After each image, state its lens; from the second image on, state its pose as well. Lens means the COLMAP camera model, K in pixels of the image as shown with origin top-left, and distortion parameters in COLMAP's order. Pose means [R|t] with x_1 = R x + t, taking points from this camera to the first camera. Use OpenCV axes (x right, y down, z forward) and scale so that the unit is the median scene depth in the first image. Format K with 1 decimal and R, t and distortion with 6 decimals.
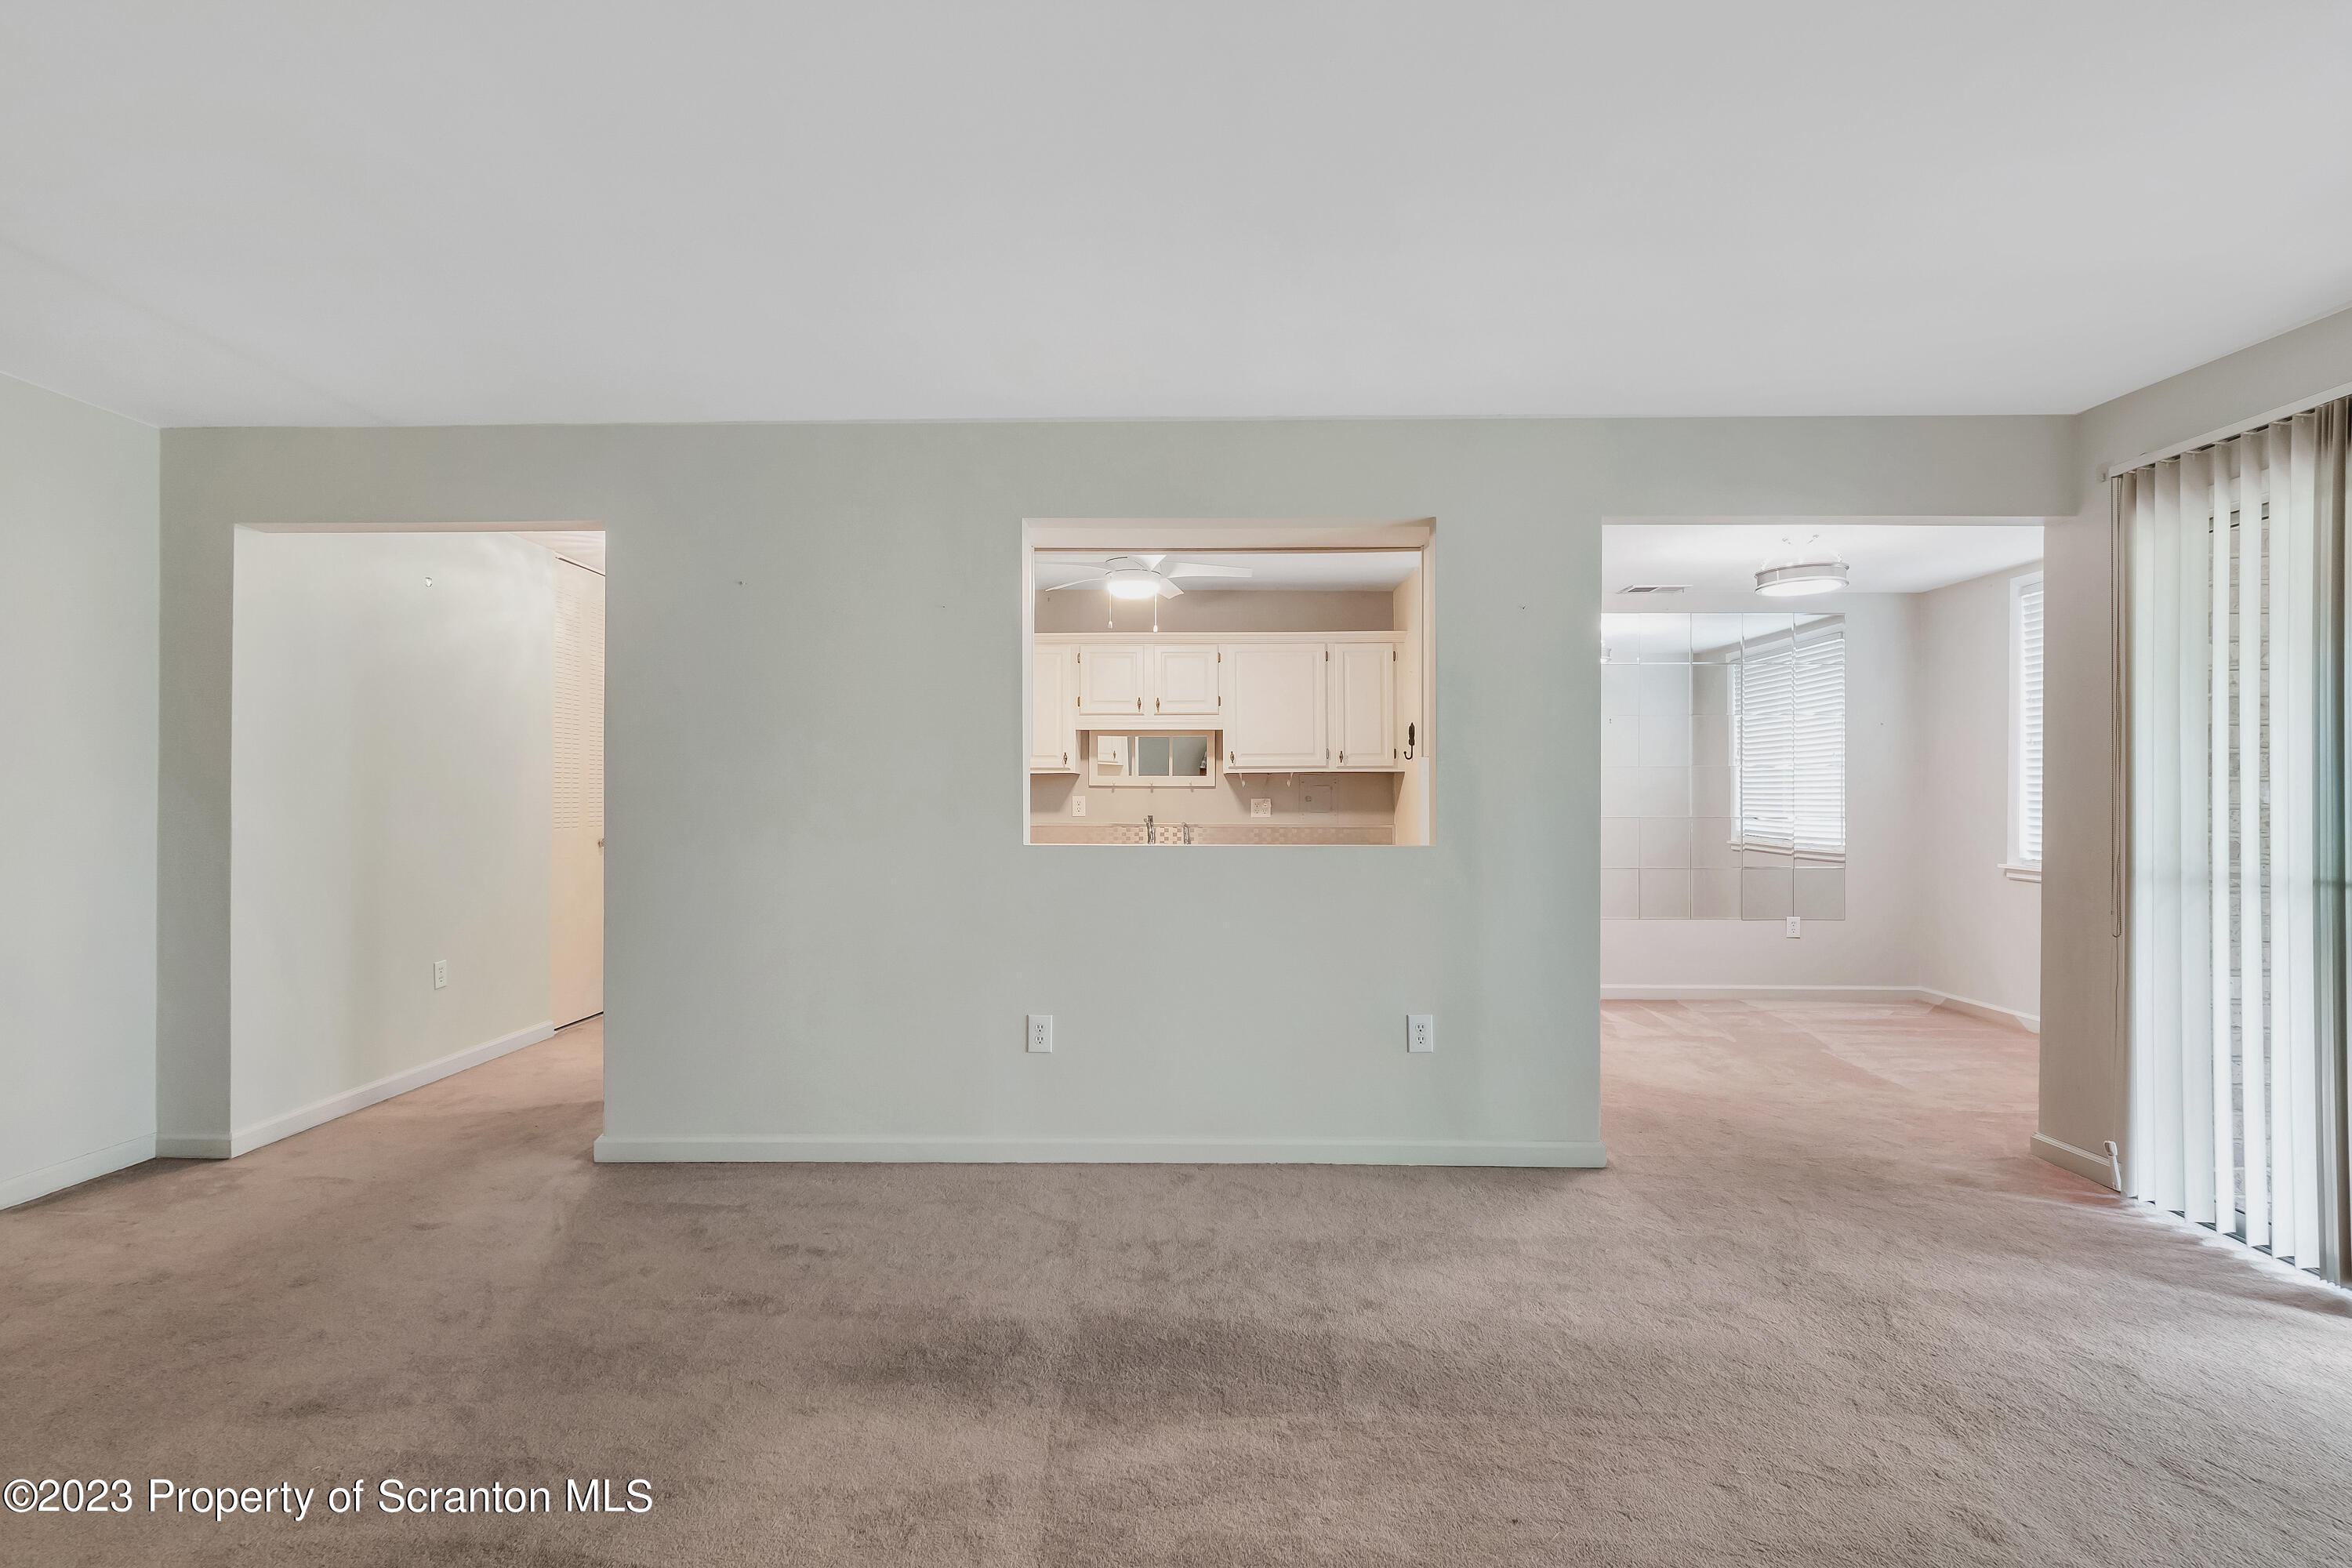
lens RADIAL K [[1032.3, 0, 1191.3], [0, 1032.3, 786.4], [0, 0, 1]] dist [-0.001049, -0.000098]
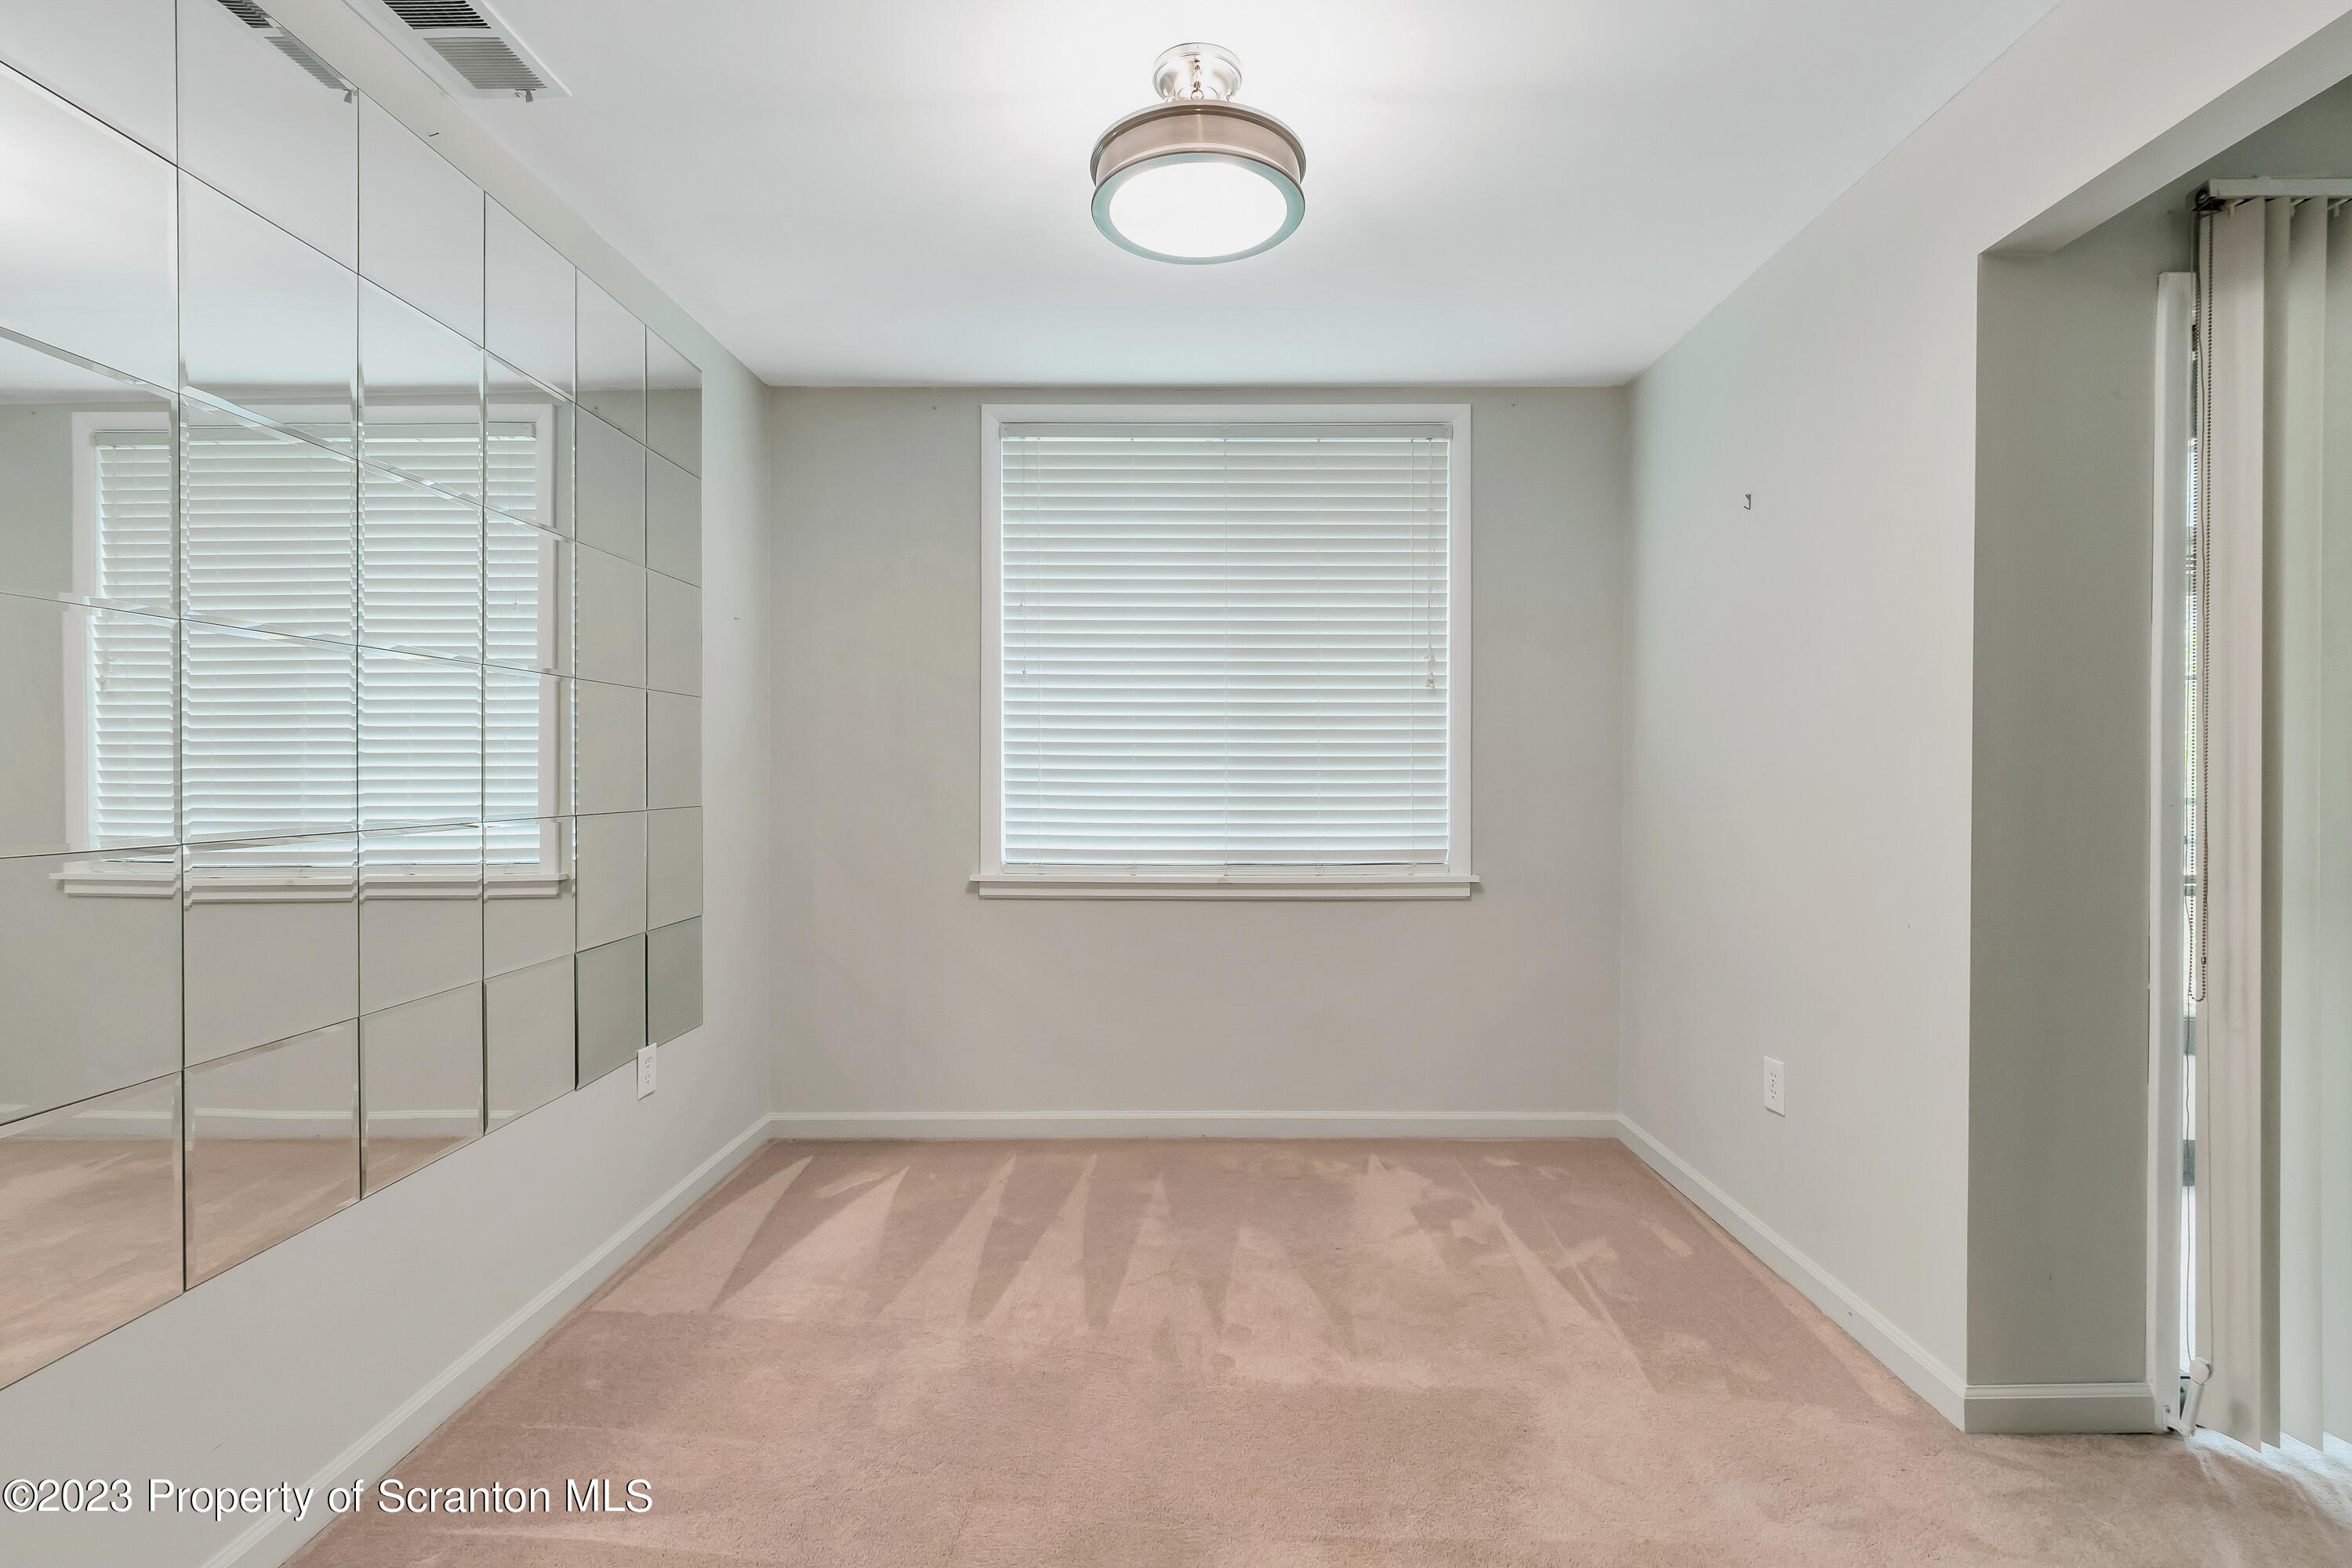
lens RADIAL K [[1032.3, 0, 1191.3], [0, 1032.3, 786.4], [0, 0, 1]] dist [-0.001049, -0.000098]
pose [[-0.000810, -0.000274, 1.000000, 0.155871], [-0.008052, 0.999968, 0.000268, 0.018956], [-0.999967, -0.008052, -0.000813, 0.723736]]
